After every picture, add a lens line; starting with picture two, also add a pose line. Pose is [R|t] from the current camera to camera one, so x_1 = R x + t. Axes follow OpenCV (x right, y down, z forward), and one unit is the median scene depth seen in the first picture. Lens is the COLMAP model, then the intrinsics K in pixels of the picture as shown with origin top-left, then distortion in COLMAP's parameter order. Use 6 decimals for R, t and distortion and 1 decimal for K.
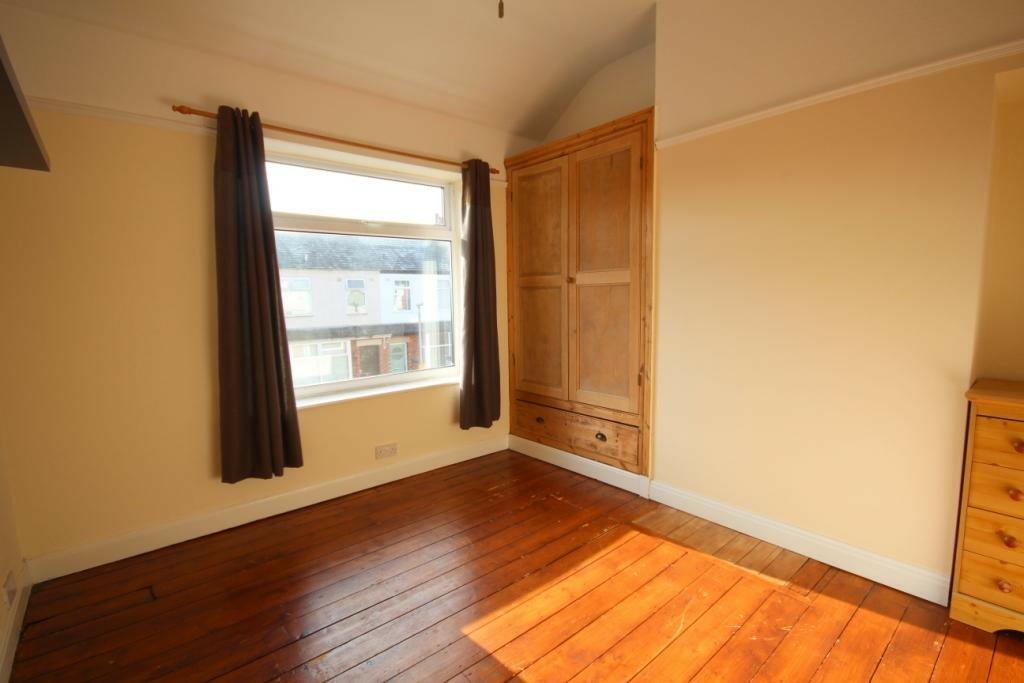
lens RADIAL K [[432.8, 0, 513.0], [0, 432.8, 346.1], [0, 0, 1]] dist [-0.000488, -0.000376]
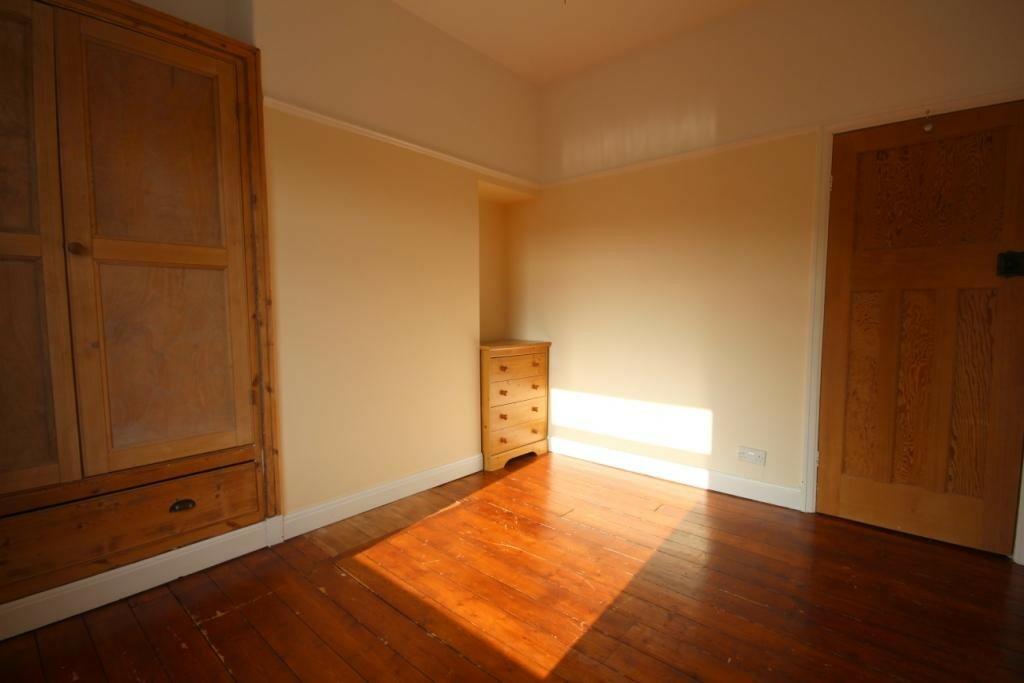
lens RADIAL K [[477.4, 0, 512.0], [0, 477.4, 341.5], [0, 0, 1]] dist [-0.001995, -0.000746]
pose [[-0.097975, -0.063251, 0.993177, -0.574807], [0.103869, 0.991878, 0.073415, -0.032208], [-0.989754, 0.110353, -0.090609, 0.619366]]
